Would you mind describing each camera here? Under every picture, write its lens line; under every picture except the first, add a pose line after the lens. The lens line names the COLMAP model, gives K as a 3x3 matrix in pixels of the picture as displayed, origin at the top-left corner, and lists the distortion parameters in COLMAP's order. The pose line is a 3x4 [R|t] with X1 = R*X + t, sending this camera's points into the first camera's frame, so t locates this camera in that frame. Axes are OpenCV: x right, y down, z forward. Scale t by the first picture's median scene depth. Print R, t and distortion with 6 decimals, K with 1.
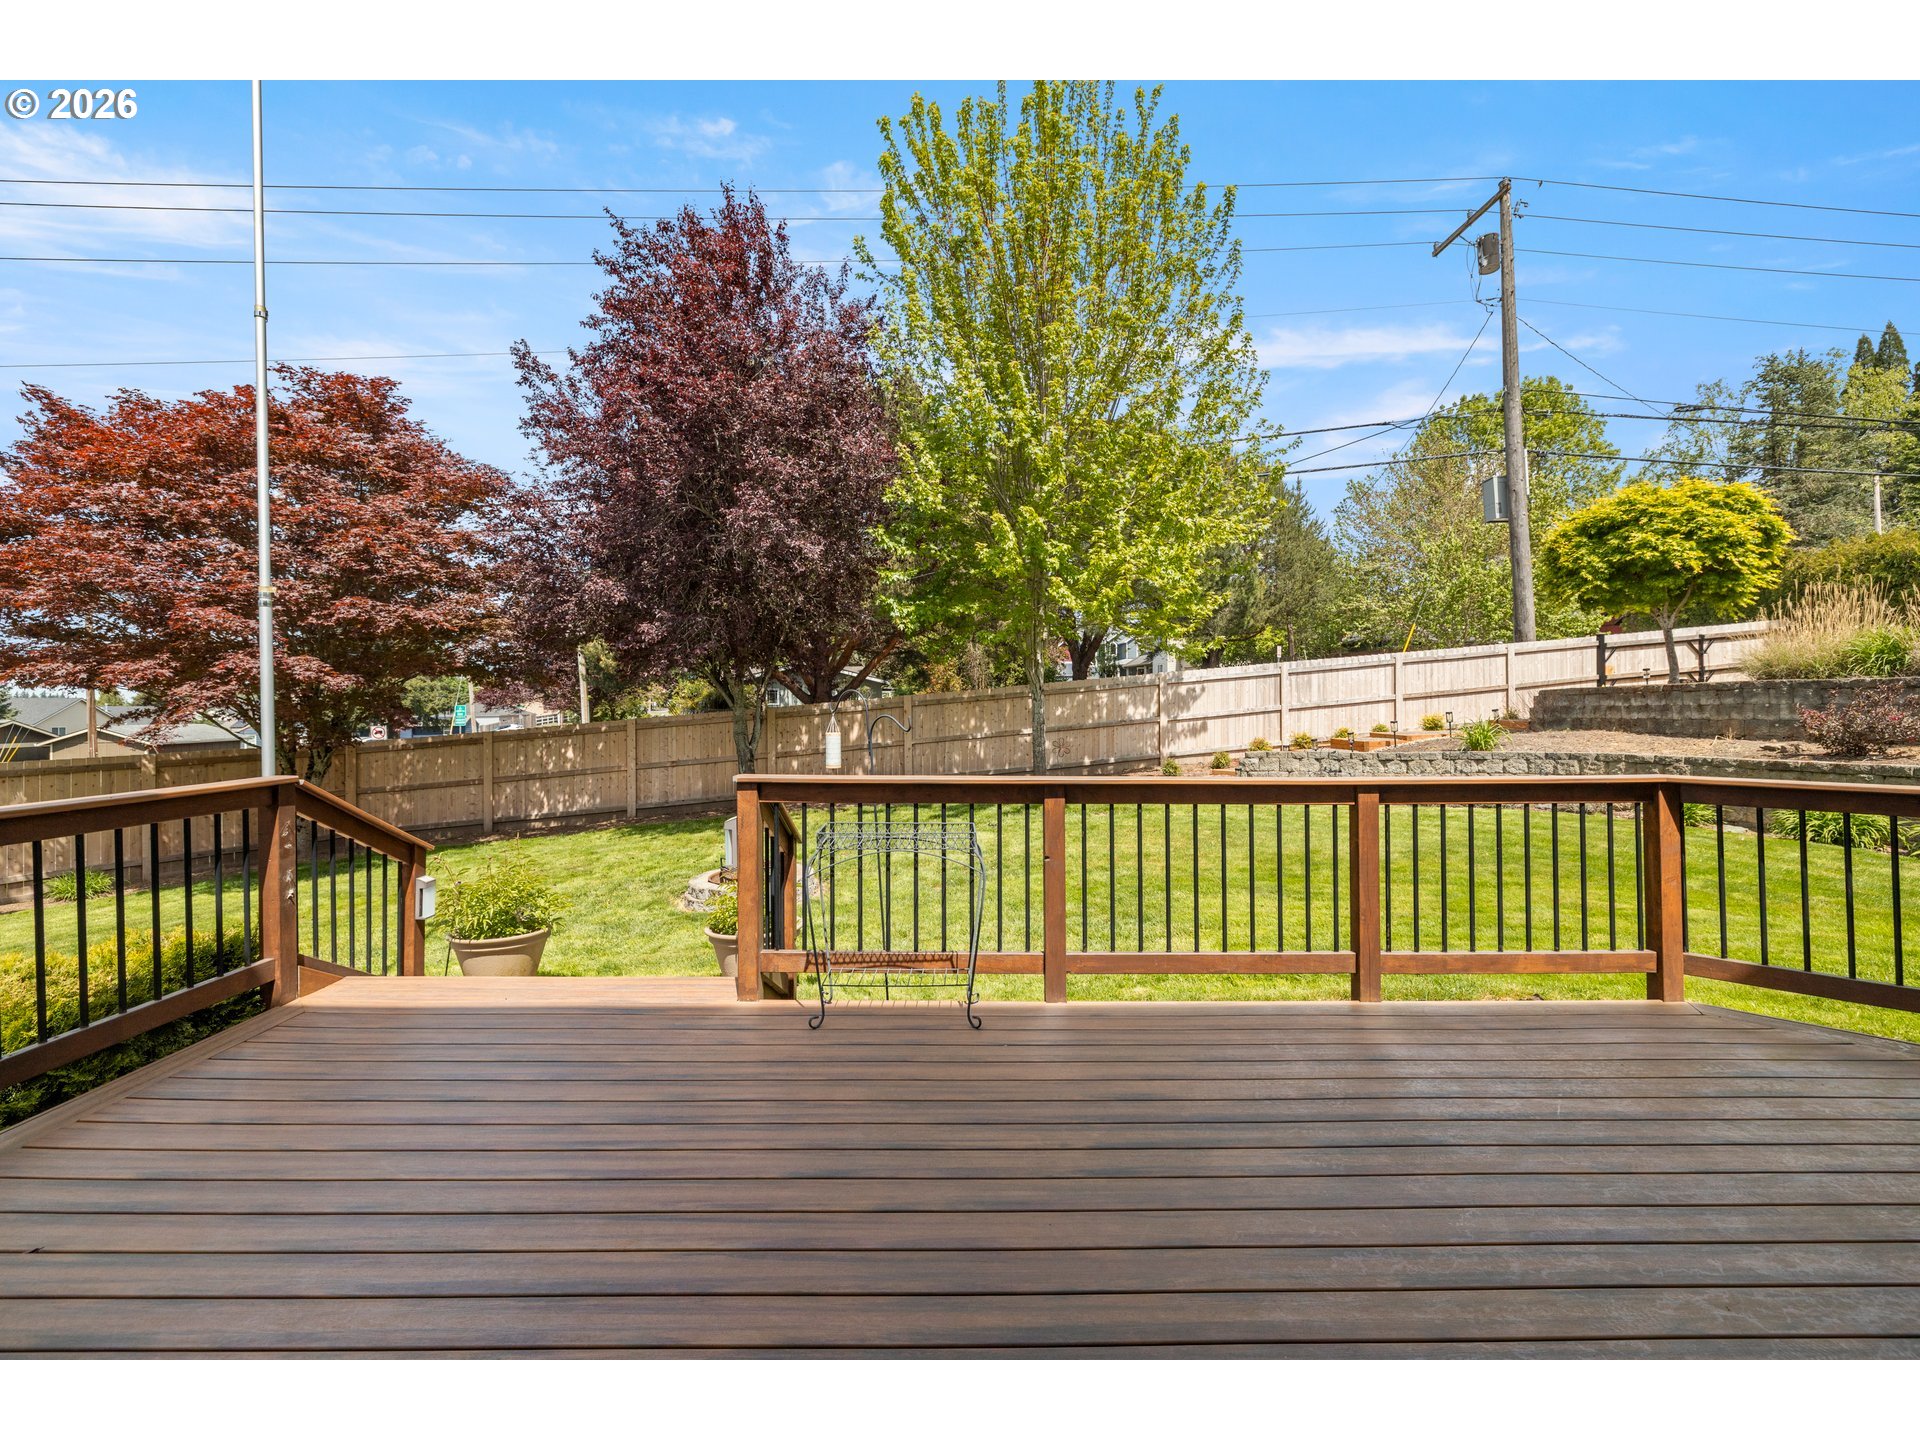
lens RADIAL K [[802.5, 0, 963.4], [0, 802.5, 707.3], [0, 0, 1]] dist [0.001243, -0.000131]
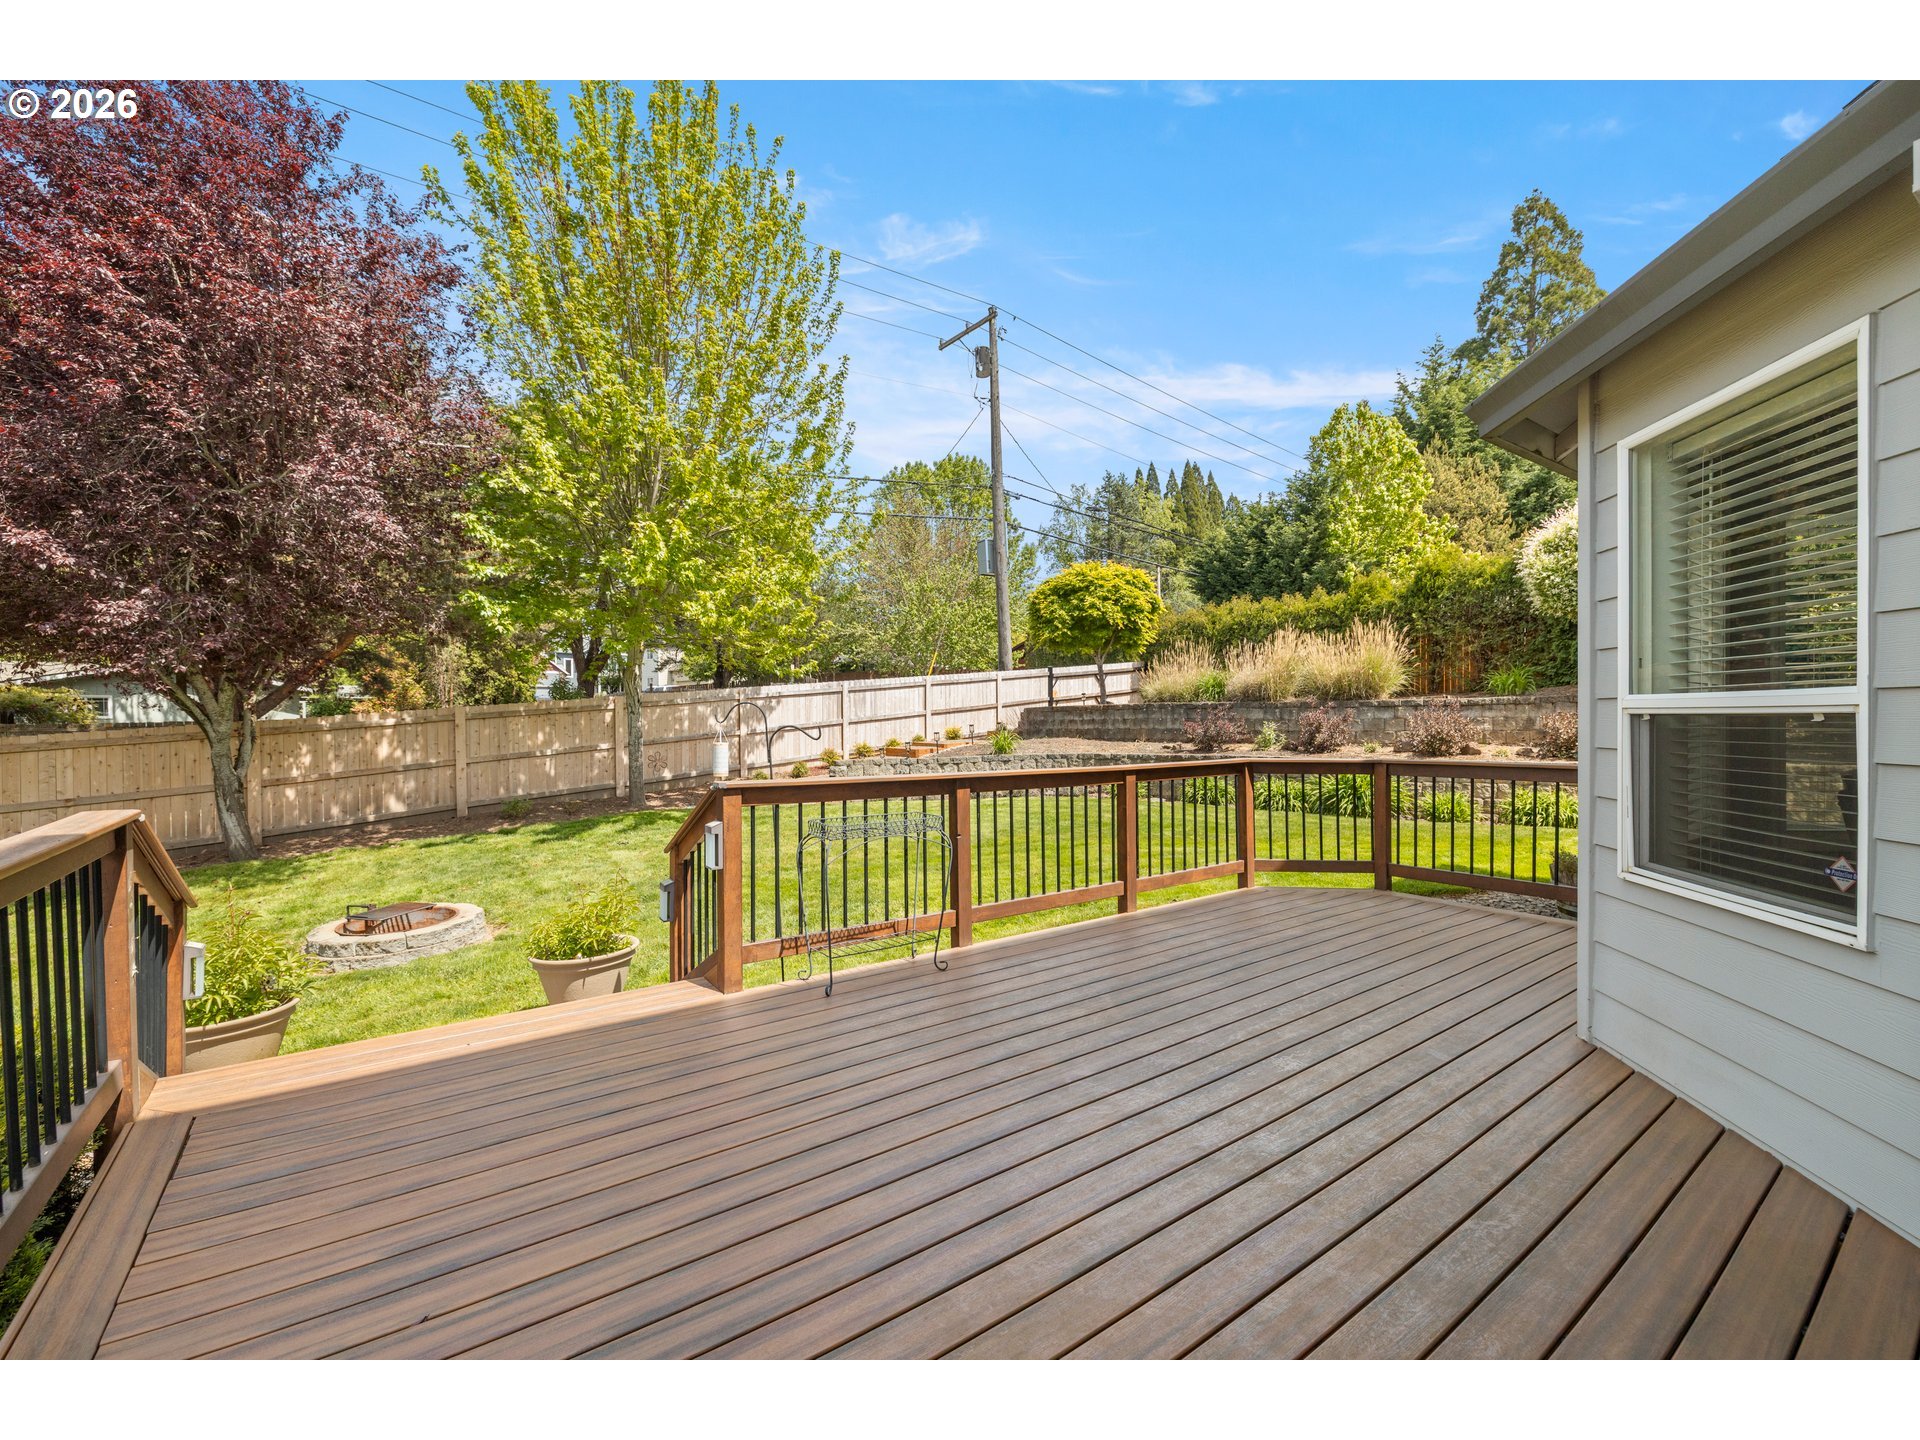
lens RADIAL K [[802.5, 0, 957.3], [0, 802.5, 731.3], [0, 0, 1]] dist [0.001243, -0.000131]
pose [[0.810722, -0.007451, 0.585383, -0.167390], [0.000438, 0.999926, 0.012120, 0.001568], [-0.585431, -0.009570, 0.810666, -0.009230]]
